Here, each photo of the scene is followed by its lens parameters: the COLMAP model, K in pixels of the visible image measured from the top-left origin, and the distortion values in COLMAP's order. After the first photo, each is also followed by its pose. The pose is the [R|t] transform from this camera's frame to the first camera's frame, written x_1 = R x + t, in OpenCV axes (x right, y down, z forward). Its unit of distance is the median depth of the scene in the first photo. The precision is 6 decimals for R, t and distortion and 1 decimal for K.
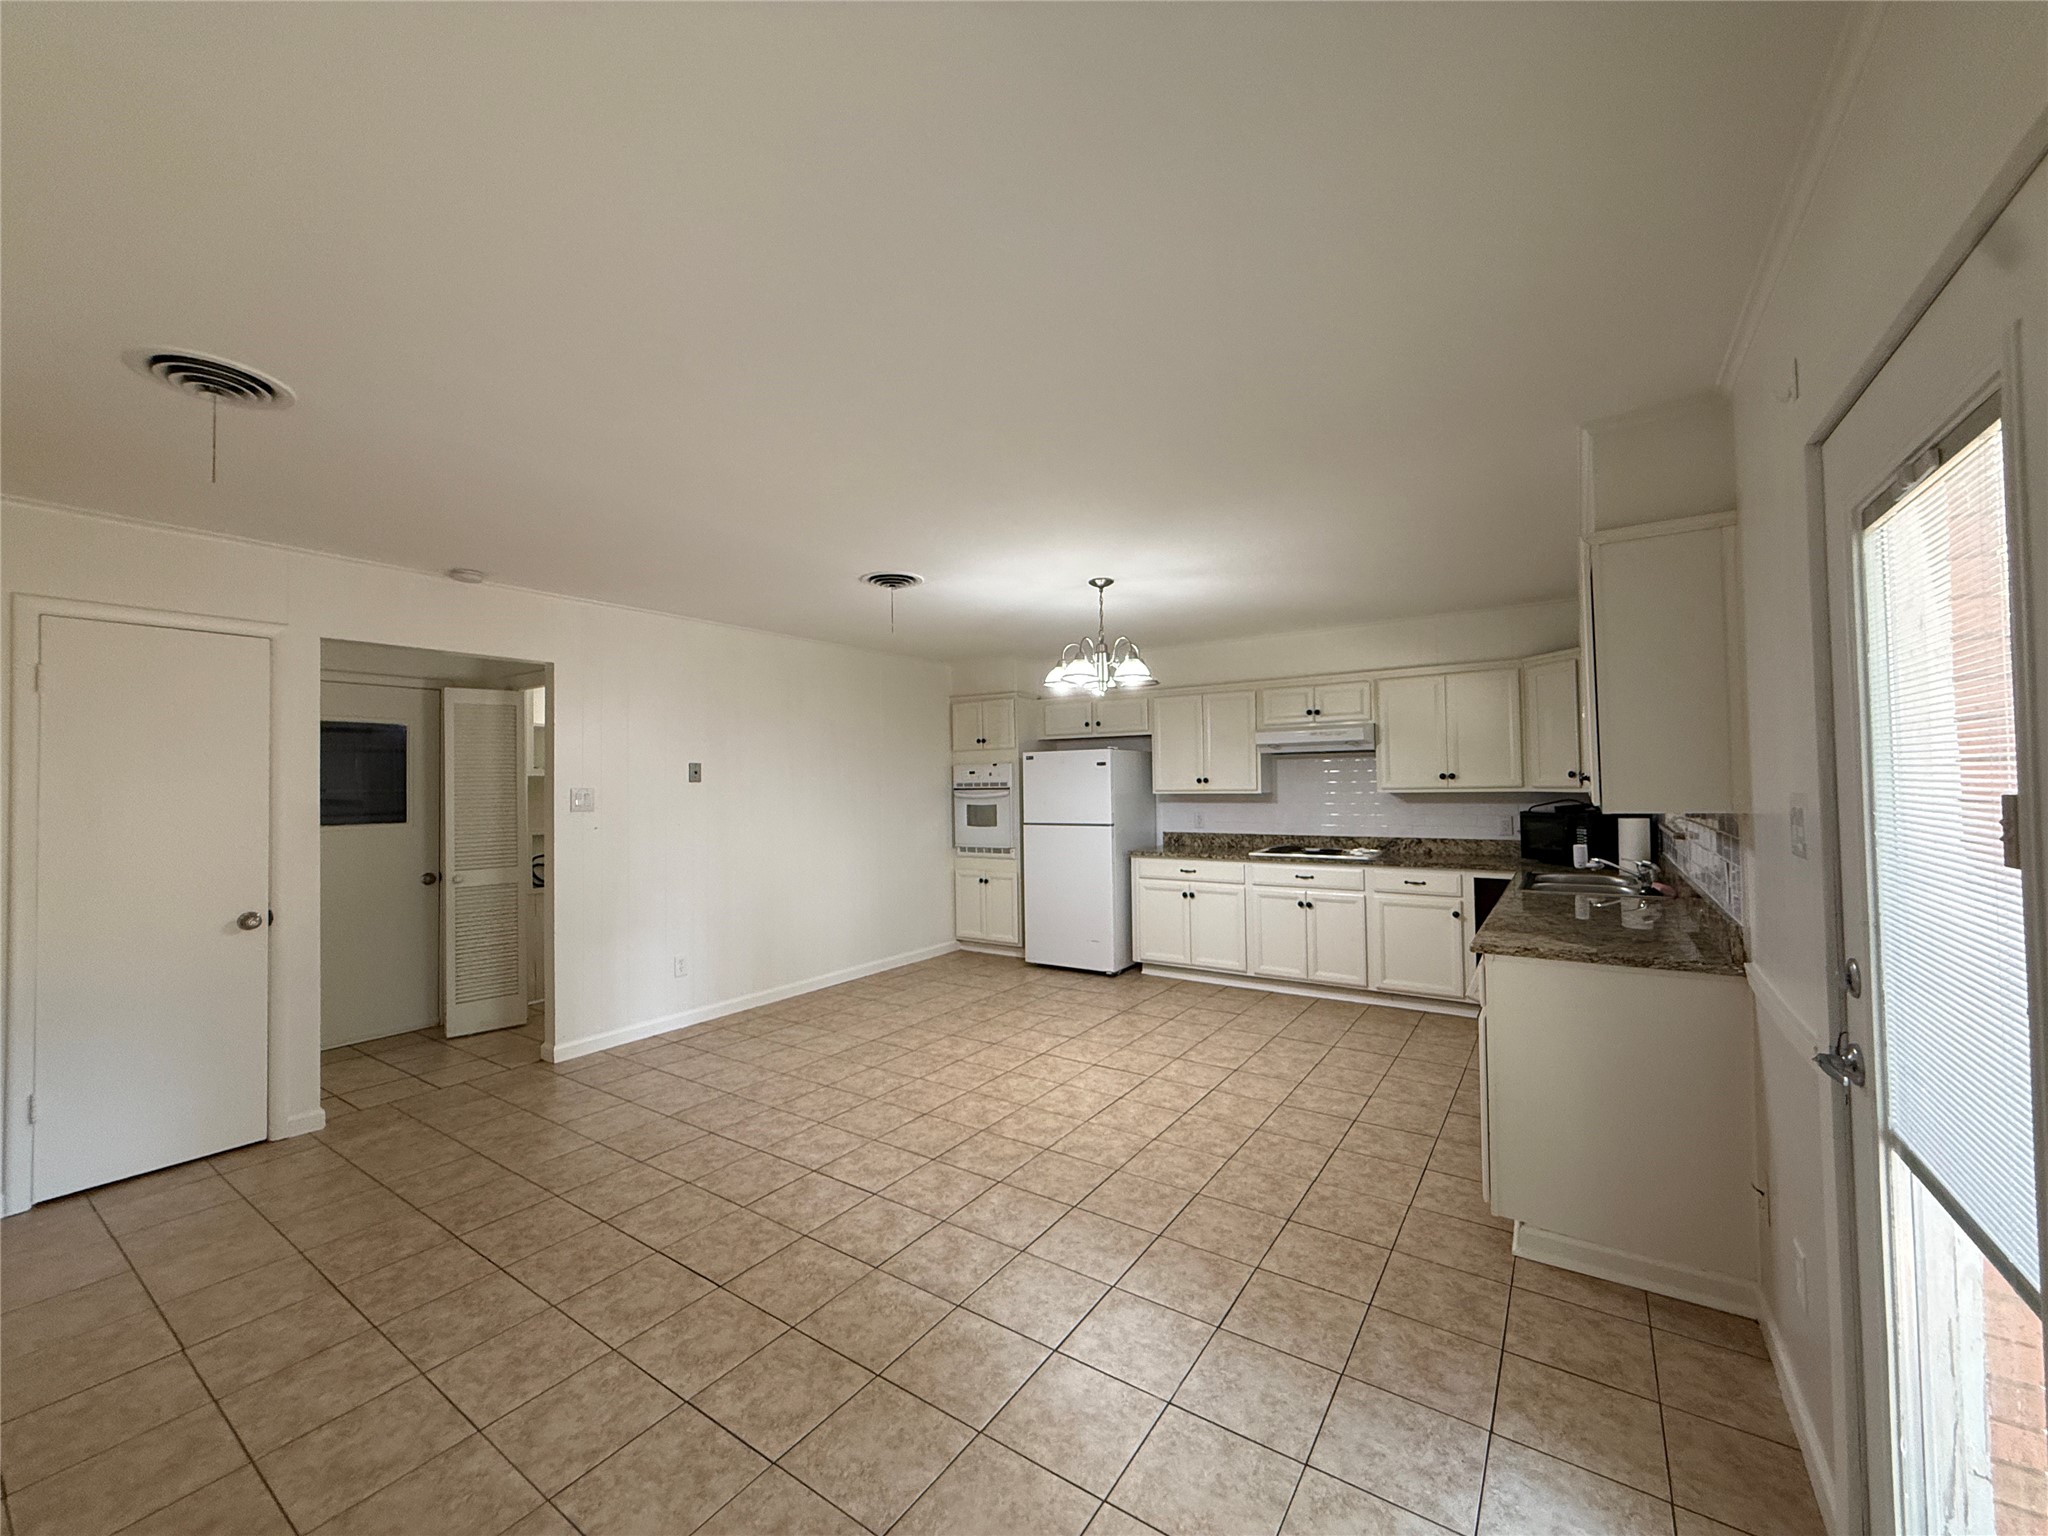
lens RADIAL K [[820.2, 0, 1007.9], [0, 820.2, 762.9], [0, 0, 1]] dist [-0.001028, -0.000381]
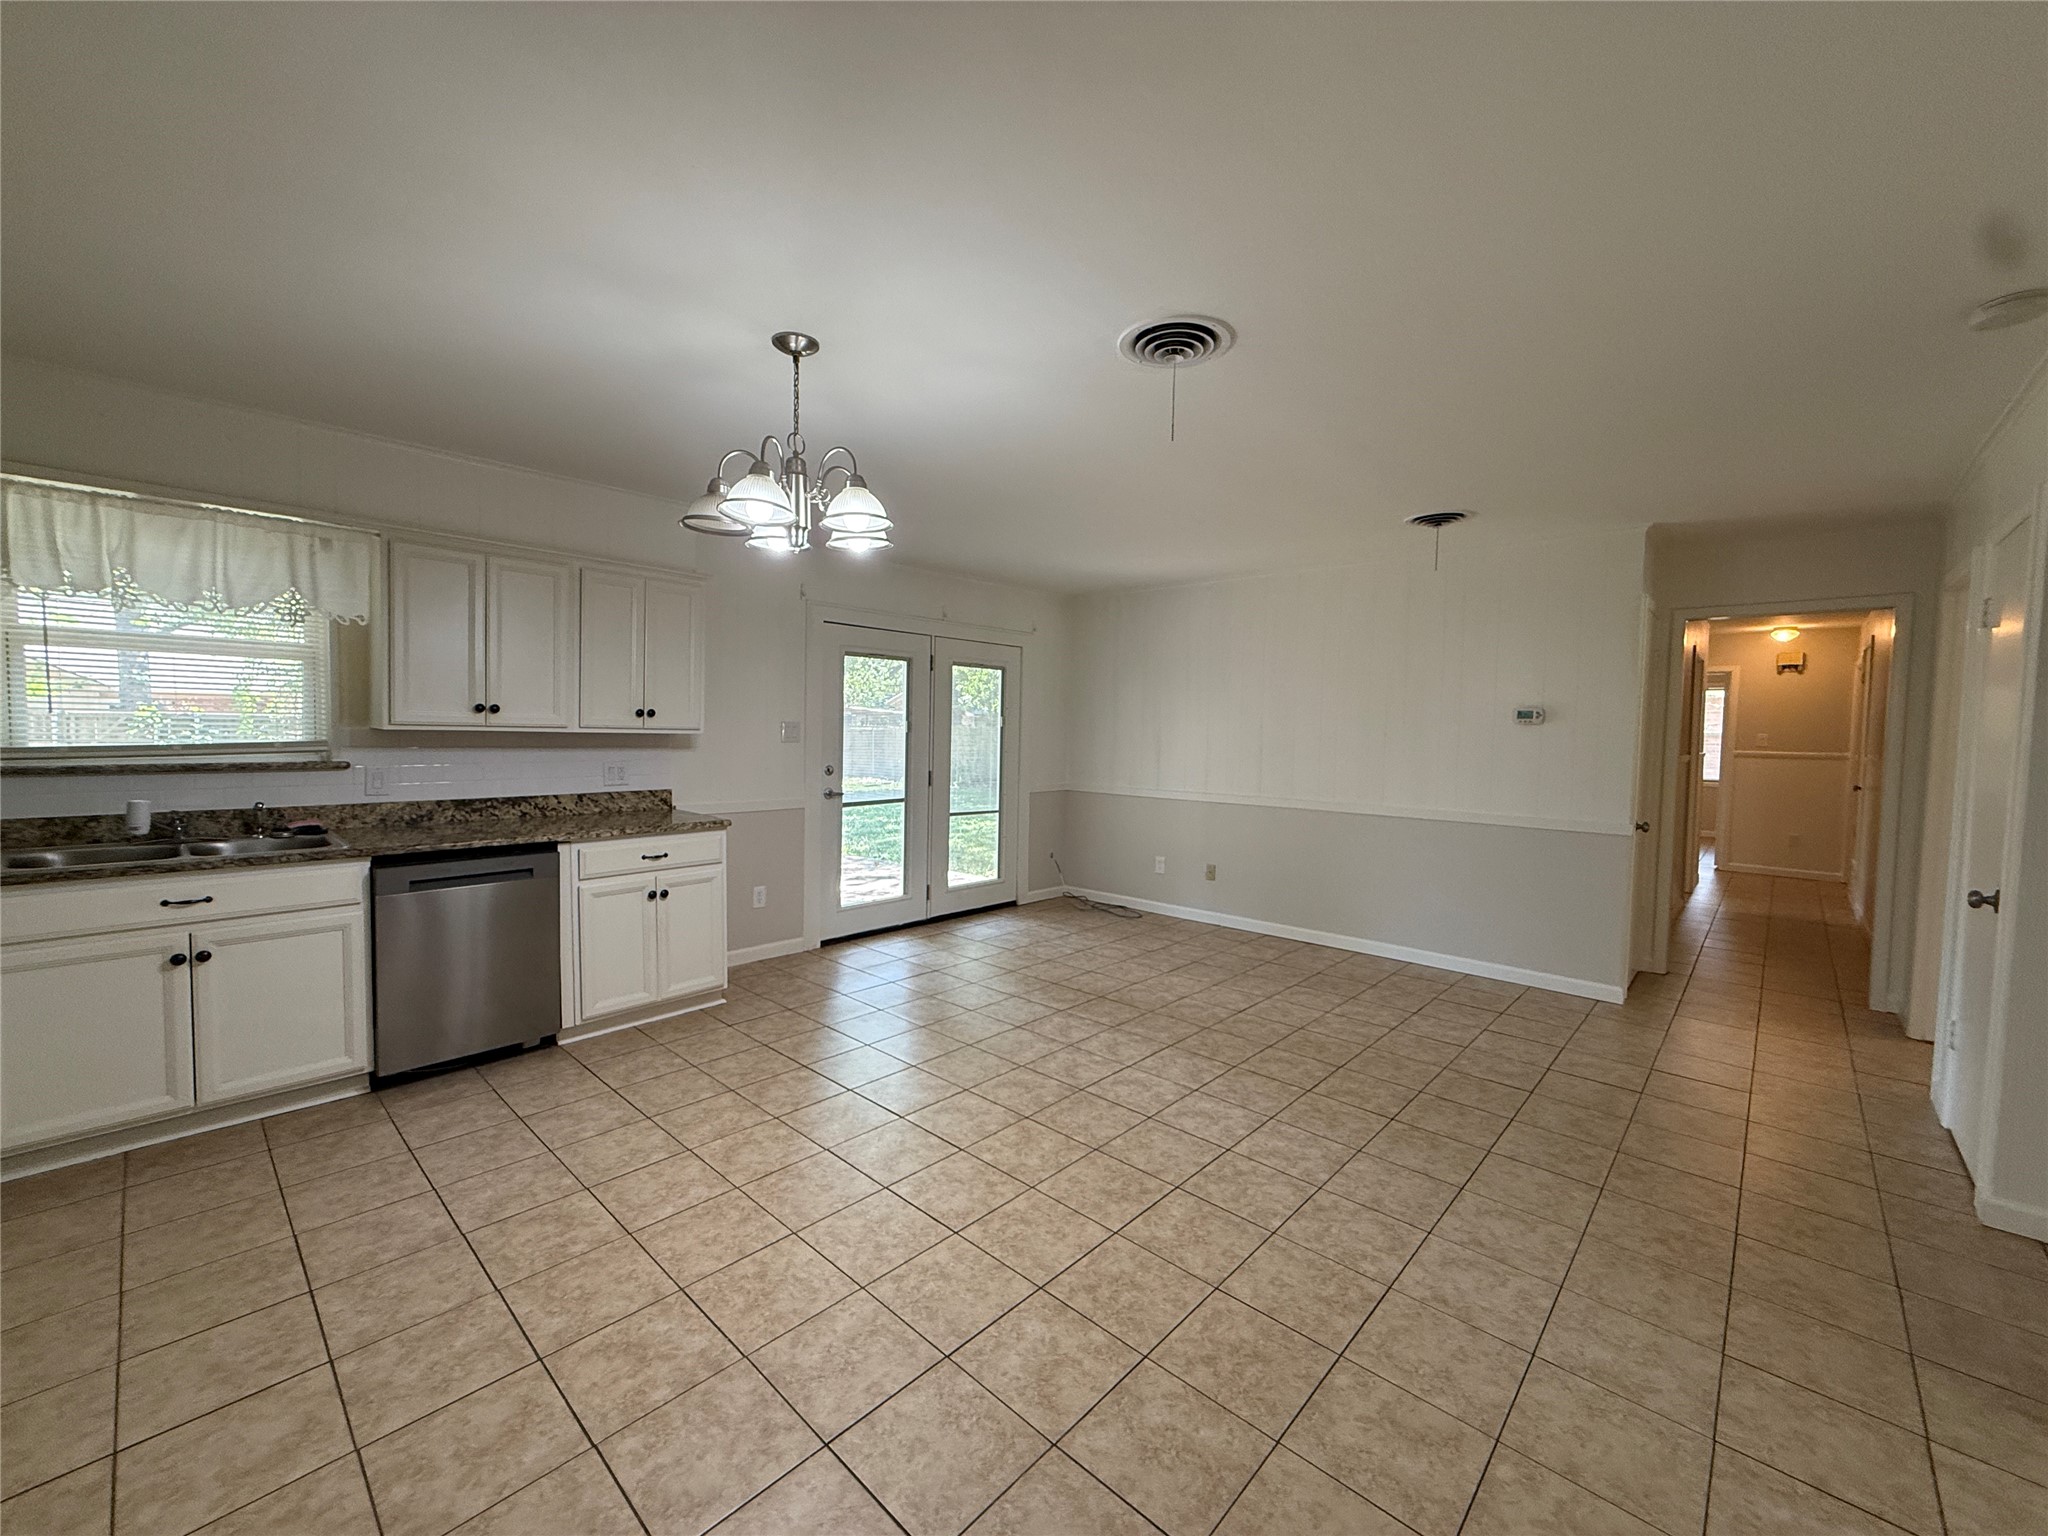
lens RADIAL K [[820.2, 0, 1007.2], [0, 820.2, 762.0], [0, 0, 1]] dist [-0.001028, -0.000381]
pose [[-0.988681, -0.010765, 0.149649, -0.143057], [-0.007735, 0.999753, 0.020814, 0.058363], [-0.149836, 0.019421, -0.988520, 1.946275]]
